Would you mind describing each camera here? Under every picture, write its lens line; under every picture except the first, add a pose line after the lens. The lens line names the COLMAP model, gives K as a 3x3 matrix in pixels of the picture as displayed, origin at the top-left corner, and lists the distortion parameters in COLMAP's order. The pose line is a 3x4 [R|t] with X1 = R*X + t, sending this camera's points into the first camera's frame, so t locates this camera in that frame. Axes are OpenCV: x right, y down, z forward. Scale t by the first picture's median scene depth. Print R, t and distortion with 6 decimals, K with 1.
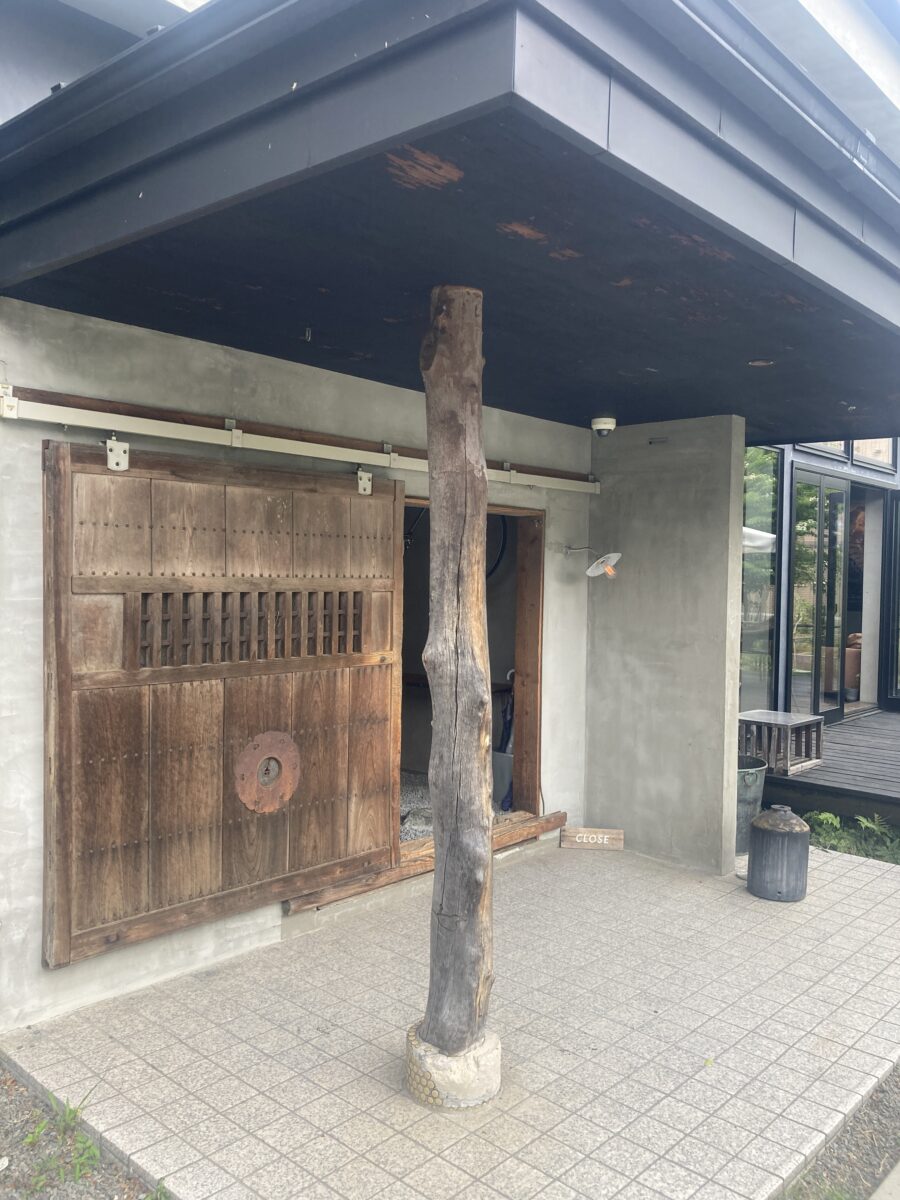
lens RADIAL K [[991.5, 0, 450.0], [0, 991.5, 600.0], [0, 0, 1]] dist [0.068426, -0.003047]
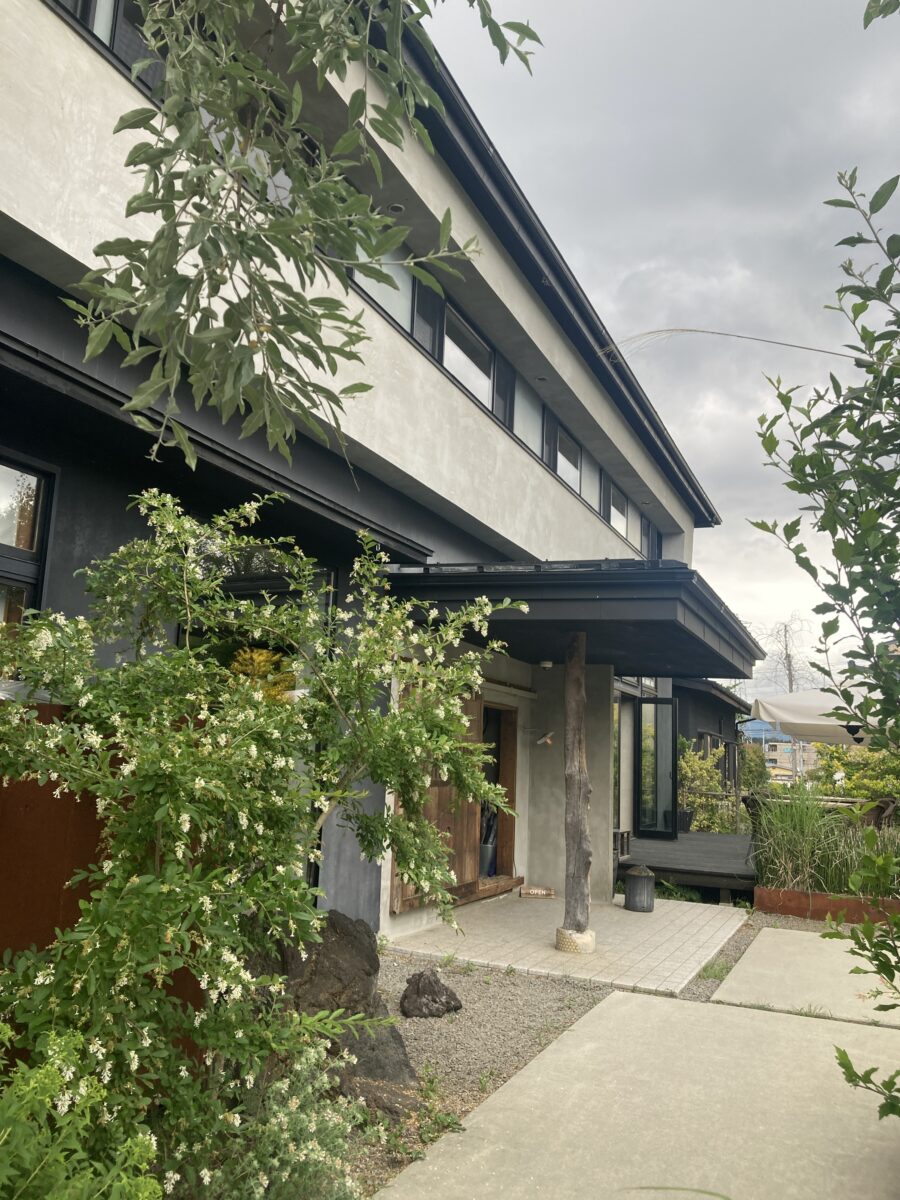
lens RADIAL K [[991.5, 0, 450.0], [0, 991.5, 600.0], [0, 0, 1]] dist [0.068426, -0.003047]
pose [[0.949199, 0.085771, 0.302763, -0.609839], [-0.032888, 0.983907, -0.175627, 0.043028], [-0.312955, 0.156747, 0.936744, -0.745221]]
